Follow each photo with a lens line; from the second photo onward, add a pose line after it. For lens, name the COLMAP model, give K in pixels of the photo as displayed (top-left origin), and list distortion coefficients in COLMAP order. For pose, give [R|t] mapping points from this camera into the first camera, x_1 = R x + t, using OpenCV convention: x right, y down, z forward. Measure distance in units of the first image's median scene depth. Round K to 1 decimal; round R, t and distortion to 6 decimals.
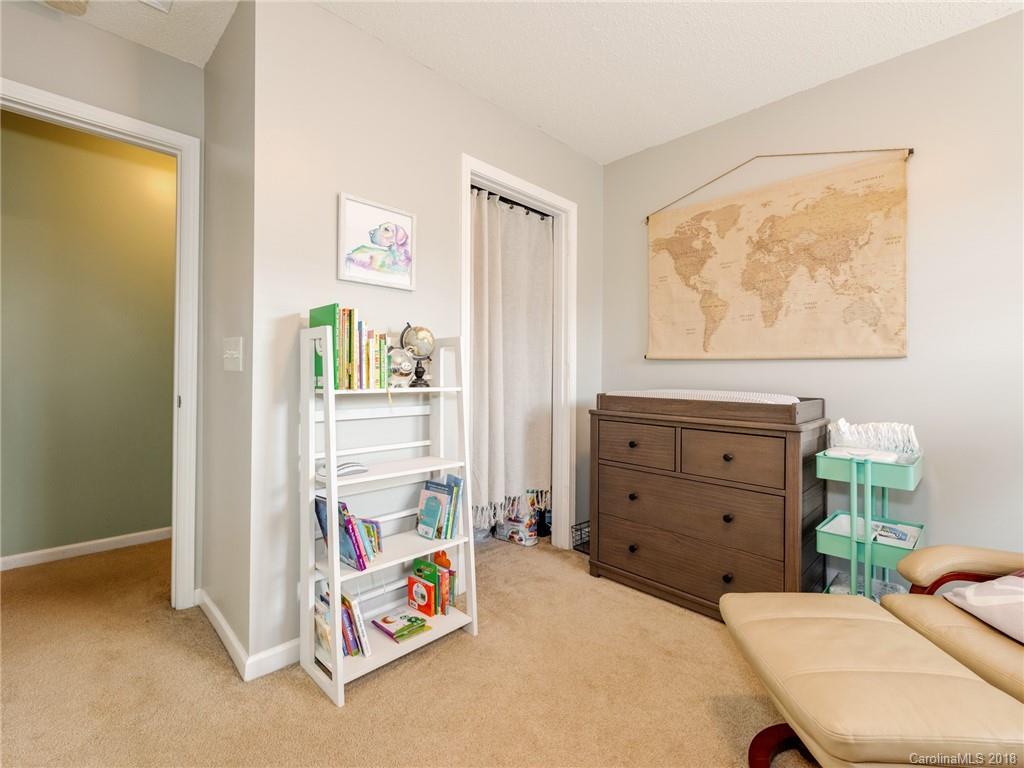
lens RADIAL K [[457.4, 0, 511.2], [0, 457.4, 378.7], [0, 0, 1]] dist [0.001529, 0.000077]
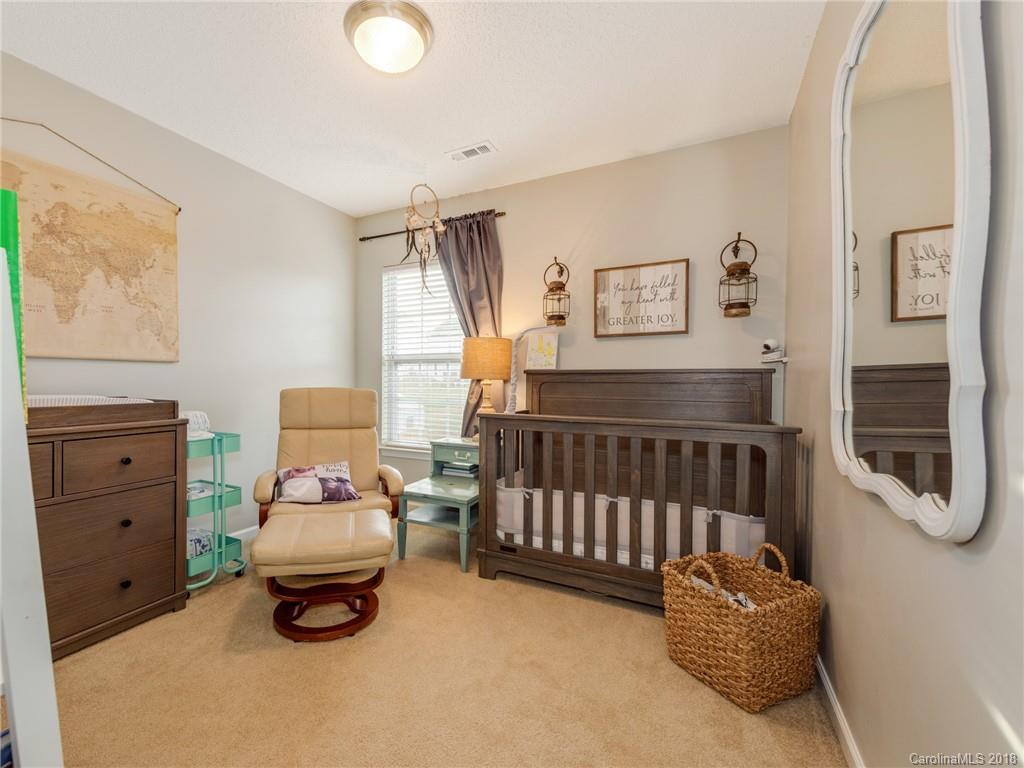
lens RADIAL K [[407.5, 0, 510.6], [0, 407.5, 379.1], [0, 0, 1]] dist [0.000354, 0.000066]
pose [[-0.355854, -0.012861, 0.934453, -0.561495], [-0.000055, 0.999906, 0.013741, -0.013253], [-0.934542, 0.004838, -0.355821, 0.485730]]
